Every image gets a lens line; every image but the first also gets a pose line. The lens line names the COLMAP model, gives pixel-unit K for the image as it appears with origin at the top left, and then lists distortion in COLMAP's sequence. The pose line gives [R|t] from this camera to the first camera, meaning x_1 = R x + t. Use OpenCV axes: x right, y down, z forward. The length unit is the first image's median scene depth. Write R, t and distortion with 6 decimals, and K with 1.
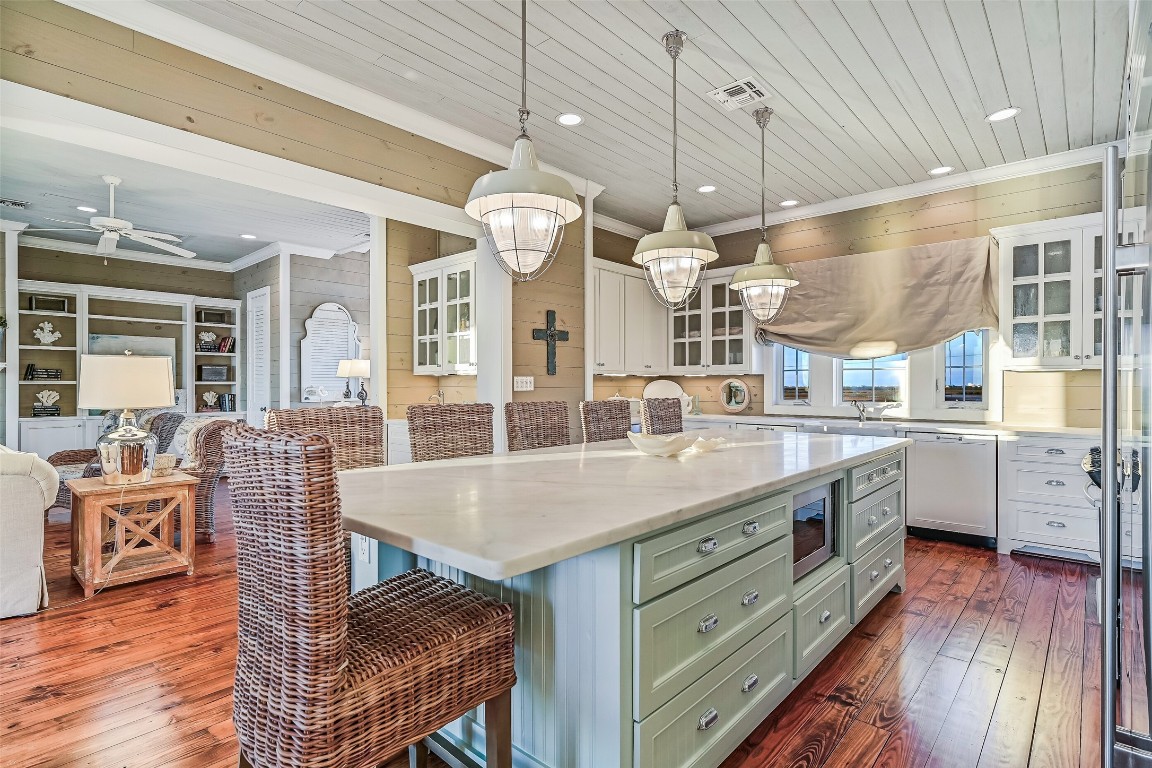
lens RADIAL K [[572.2, 0, 577.7], [0, 572.2, 387.7], [0, 0, 1]] dist [-0.005875, -0.000010]
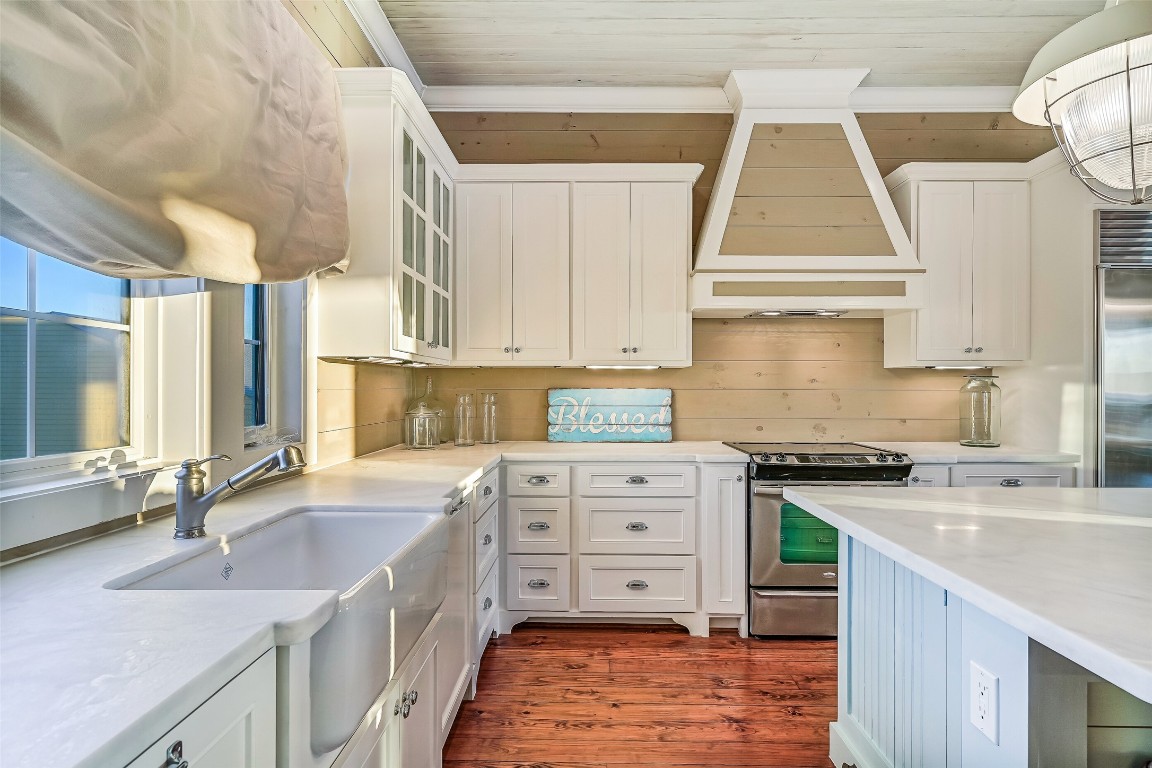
lens RADIAL K [[599.3, 0, 575.3], [0, 599.3, 385.1], [0, 0, 1]] dist [-0.000531, 0.000121]
pose [[-0.655726, 0.002001, 0.754997, 0.212651], [0.001417, 0.999998, -0.001419, -0.004395], [-0.754998, 0.000140, -0.655727, 1.113243]]
